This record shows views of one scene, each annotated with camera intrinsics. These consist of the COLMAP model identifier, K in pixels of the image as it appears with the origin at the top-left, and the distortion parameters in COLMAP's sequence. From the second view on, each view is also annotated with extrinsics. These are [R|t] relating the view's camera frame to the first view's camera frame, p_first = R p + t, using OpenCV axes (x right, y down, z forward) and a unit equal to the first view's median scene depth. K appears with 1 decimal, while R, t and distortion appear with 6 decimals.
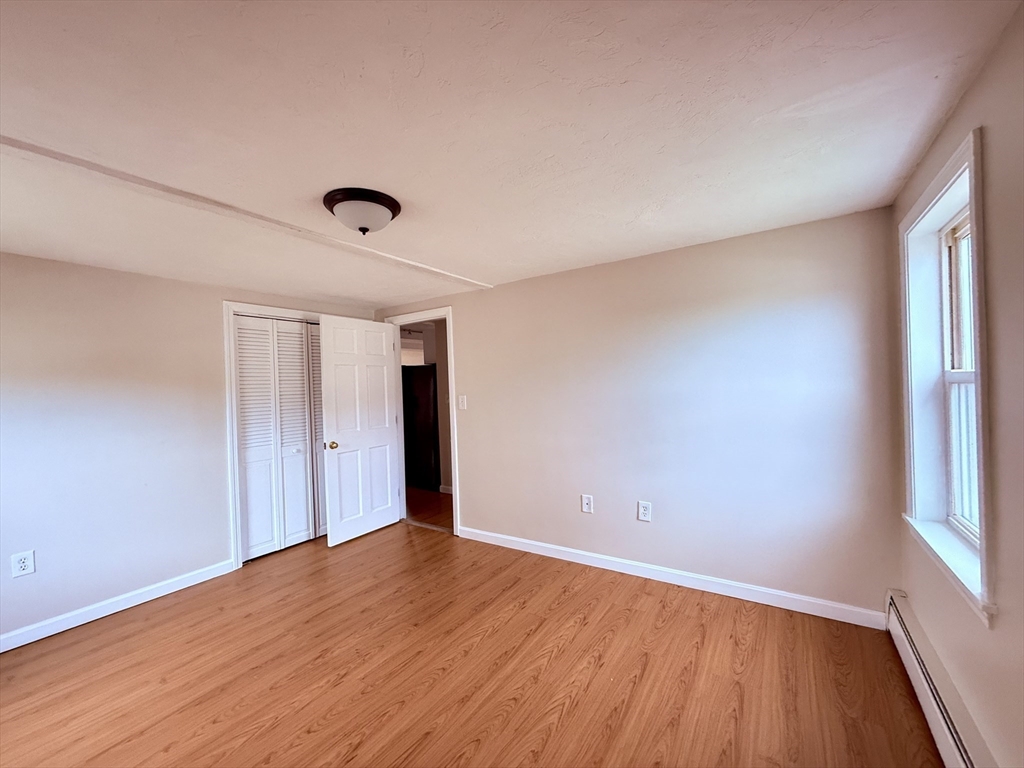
lens RADIAL K [[409.9, 0, 512.1], [0, 409.9, 386.8], [0, 0, 1]] dist [0.000373, -0.000002]
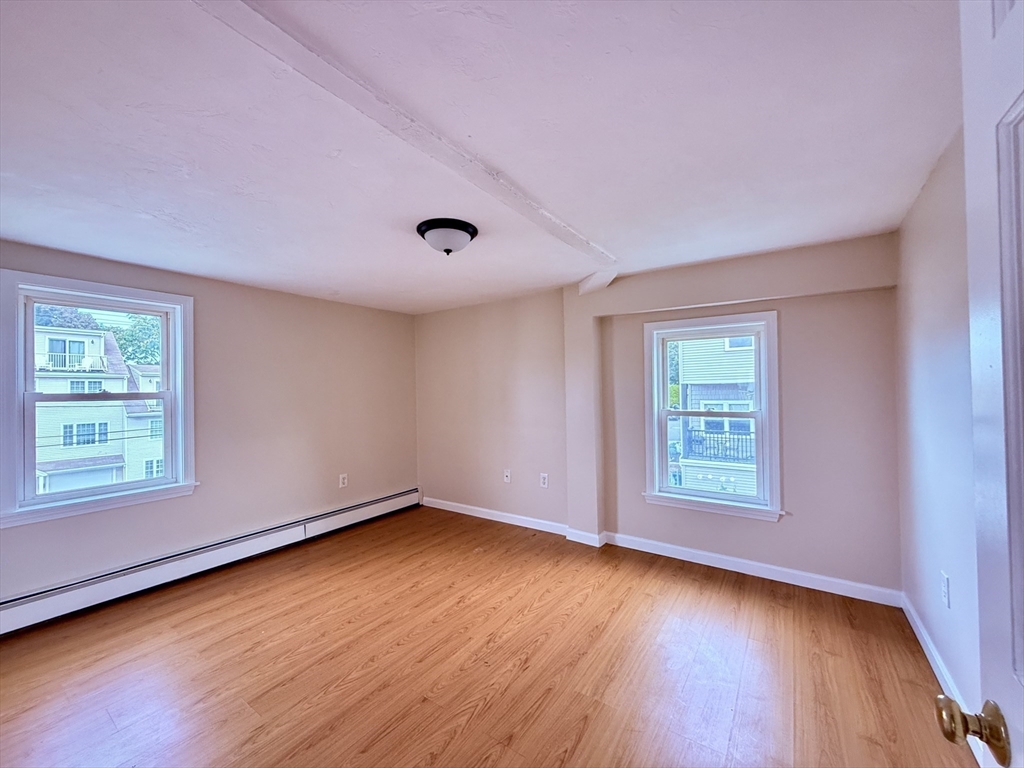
lens RADIAL K [[409.9, 0, 509.9], [0, 409.9, 383.0], [0, 0, 1]] dist [0.000373, -0.000002]
pose [[-0.998331, 0.055536, 0.015870, -0.510522], [0.055317, 0.998371, -0.013957, 0.030911], [-0.016619, -0.013056, -0.999777, 2.063727]]
